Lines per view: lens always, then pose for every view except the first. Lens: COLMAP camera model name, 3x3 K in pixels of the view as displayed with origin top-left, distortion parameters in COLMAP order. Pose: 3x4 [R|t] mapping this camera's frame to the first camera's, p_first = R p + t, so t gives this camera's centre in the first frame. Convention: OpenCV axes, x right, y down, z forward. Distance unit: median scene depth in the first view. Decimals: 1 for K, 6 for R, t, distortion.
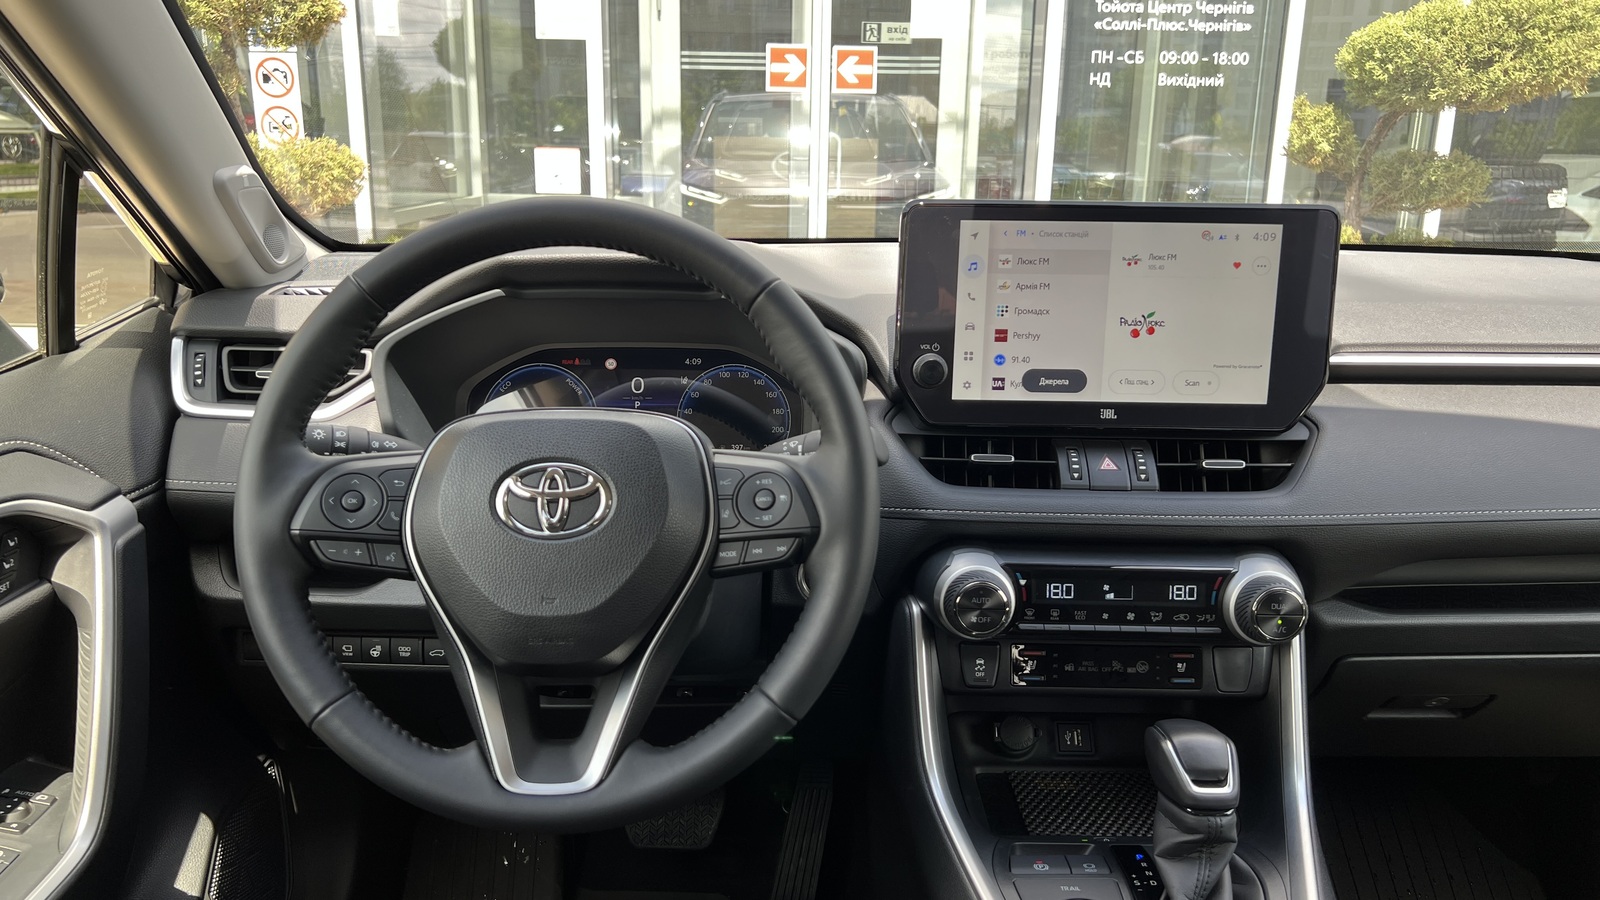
lens RADIAL K [[1203.1, 0, 794.0], [0, 1203.1, 457.5], [0, 0, 1]] dist [0.052891, -0.060266]
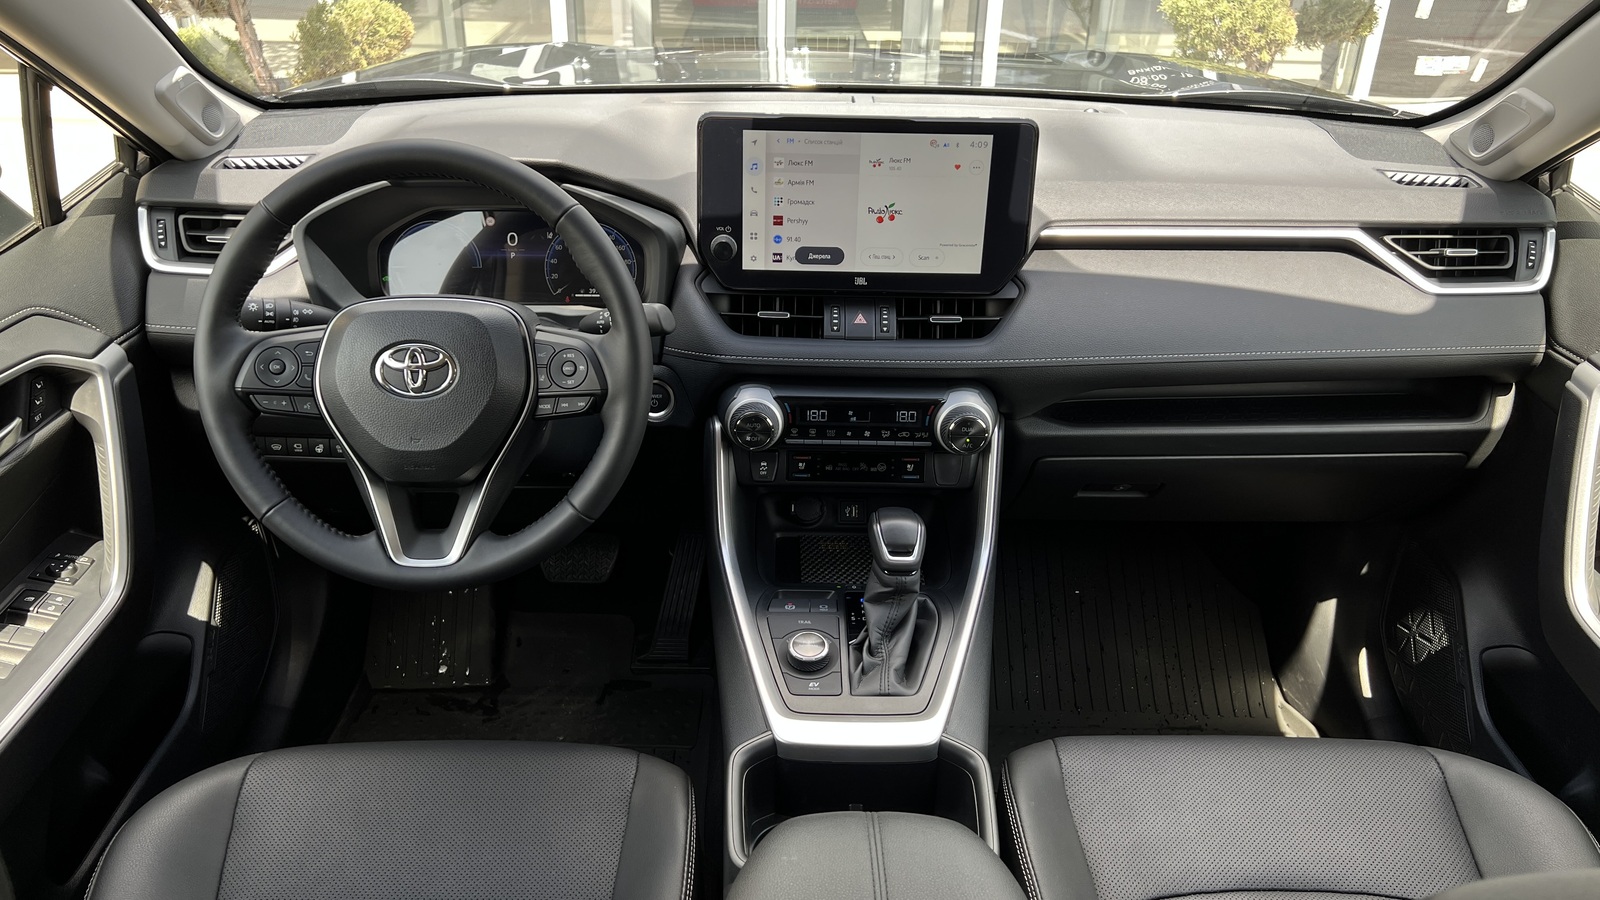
lens RADIAL K [[1203.1, 0, 803.7], [0, 1203.1, 453.7], [0, 0, 1]] dist [0.052891, -0.060266]
pose [[0.999983, 0.004955, 0.003102, 0.199150], [-0.005530, 0.973865, 0.227060, -0.153188], [-0.001896, -0.227073, 0.973876, -0.326670]]
